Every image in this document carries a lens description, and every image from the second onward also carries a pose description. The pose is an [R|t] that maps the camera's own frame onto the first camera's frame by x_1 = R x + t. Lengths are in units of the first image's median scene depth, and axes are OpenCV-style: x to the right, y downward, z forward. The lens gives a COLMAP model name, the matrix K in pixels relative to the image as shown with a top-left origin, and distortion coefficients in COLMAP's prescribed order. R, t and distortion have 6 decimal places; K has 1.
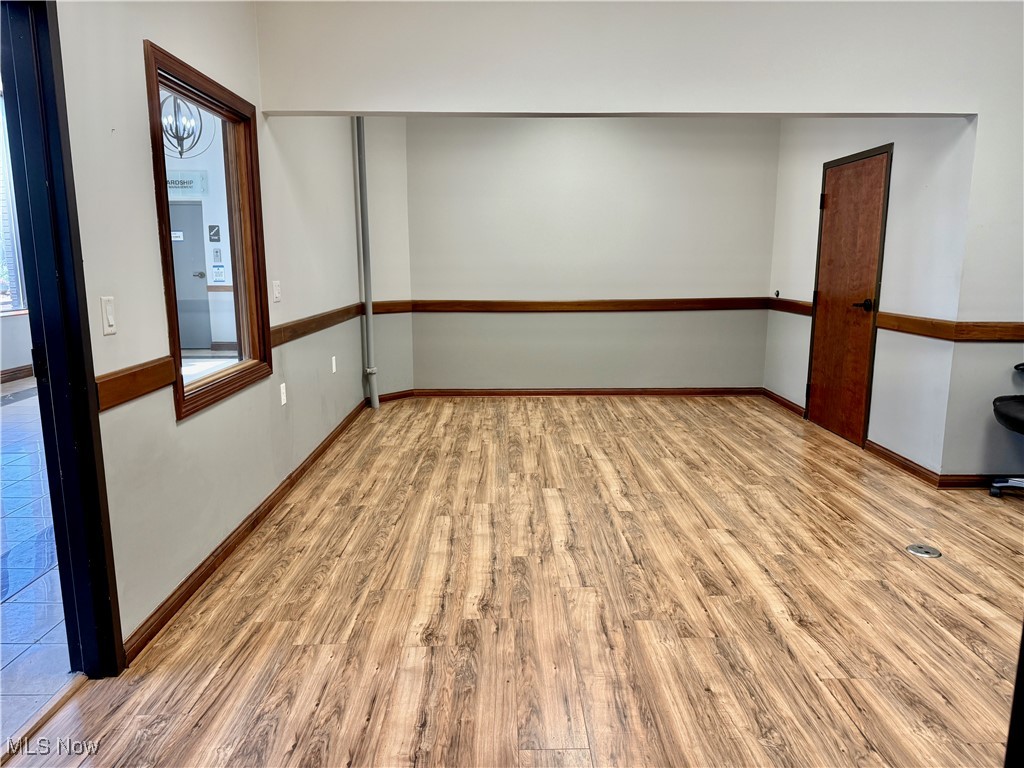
lens RADIAL K [[720.5, 0, 517.0], [0, 720.5, 378.6], [0, 0, 1]] dist [0.107011, -0.133013]
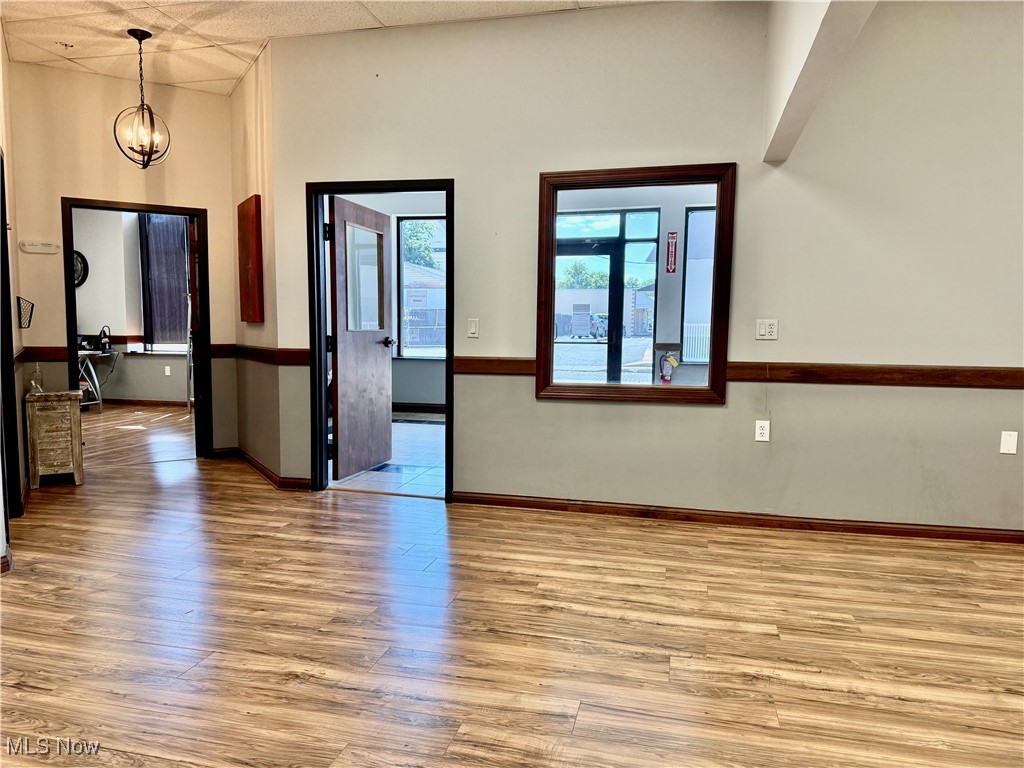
lens RADIAL K [[720.5, 0, 504.5], [0, 720.5, 362.6], [0, 0, 1]] dist [0.107011, -0.133013]
pose [[-0.269656, 0.045388, -0.961886, 0.817688], [-0.163455, 0.982236, 0.092171, -0.117045], [0.948983, 0.182080, -0.257447, 0.988920]]
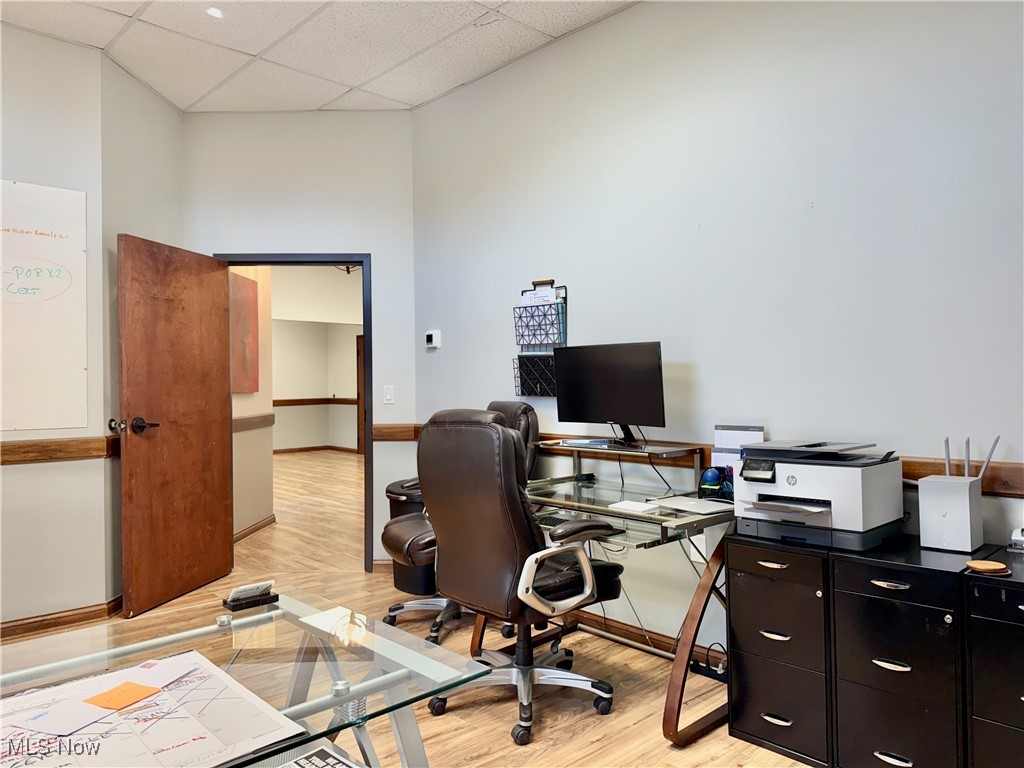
lens RADIAL K [[720.5, 0, 509.6], [0, 720.5, 383.2], [0, 0, 1]] dist [0.107011, -0.133013]
pose [[0.739118, -0.005922, 0.673550, -1.087478], [0.115472, 0.986272, -0.118041, 0.242854], [-0.663604, 0.165022, 0.729655, -1.336916]]
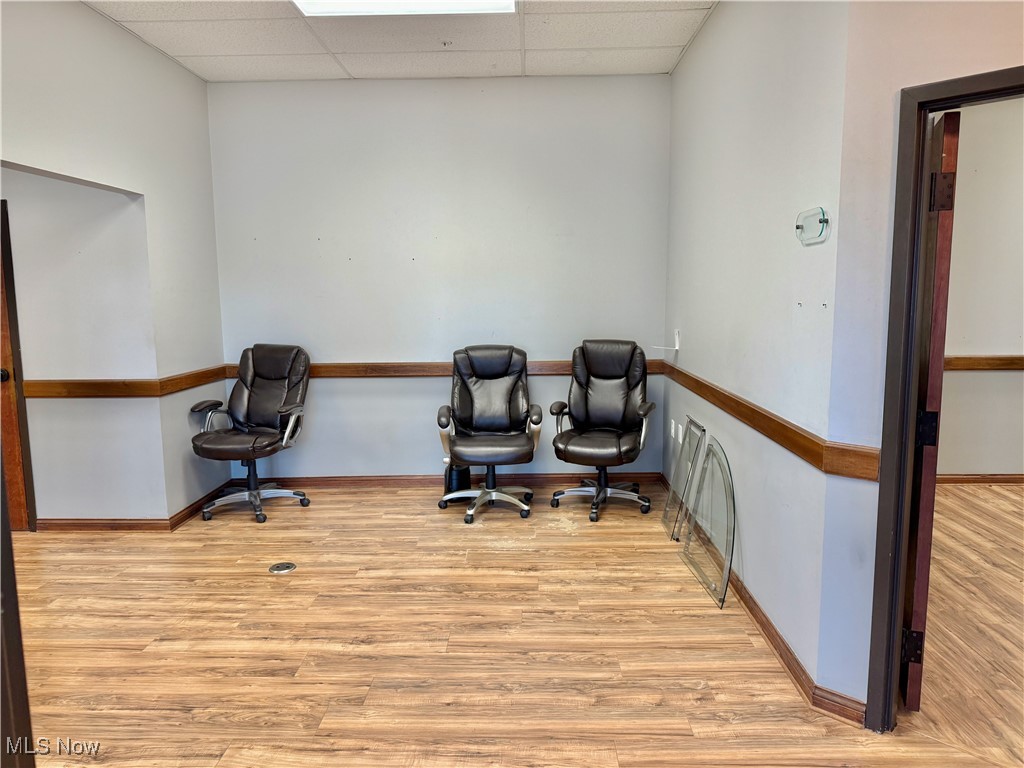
lens RADIAL K [[720.5, 0, 505.6], [0, 720.5, 374.3], [0, 0, 1]] dist [0.107011, -0.133013]
pose [[0.060662, -0.123320, 0.990511, -0.499947], [0.174297, 0.978401, 0.111138, -0.126368], [-0.982823, 0.165901, 0.080846, 0.431177]]
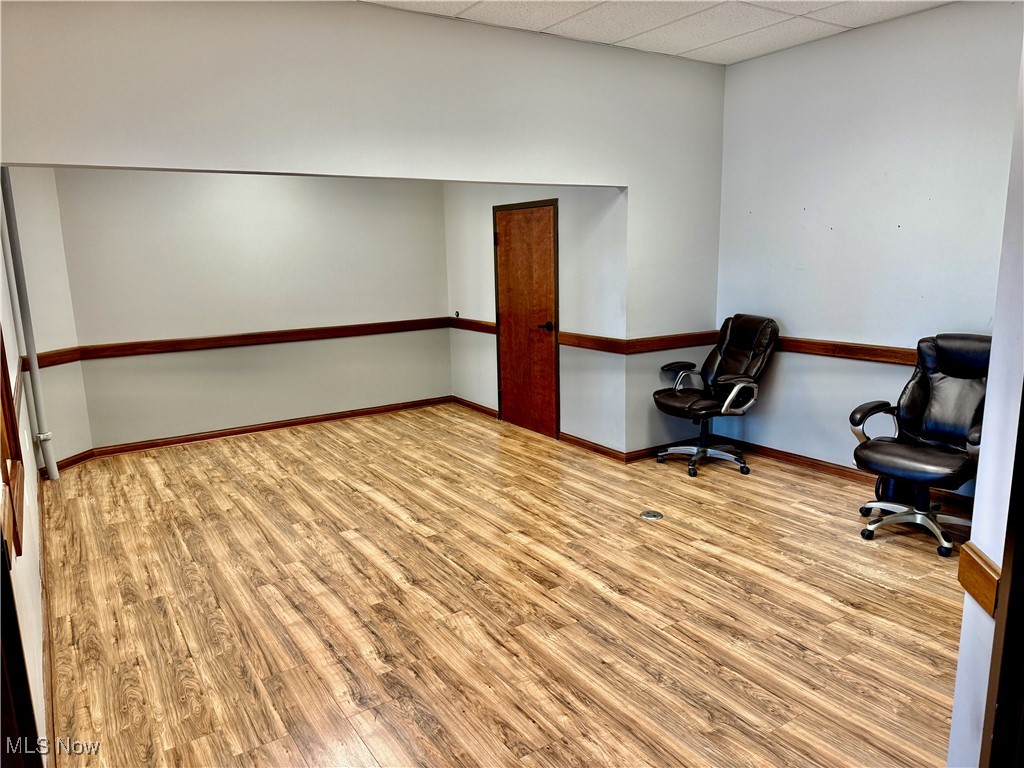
lens RADIAL K [[720.5, 0, 515.6], [0, 720.5, 371.4], [0, 0, 1]] dist [0.107011, -0.133013]
pose [[0.847797, -0.109325, 0.518930, -0.293292], [0.109831, 0.993501, 0.029869, -0.087912], [-0.518823, 0.031672, 0.854295, -0.029292]]
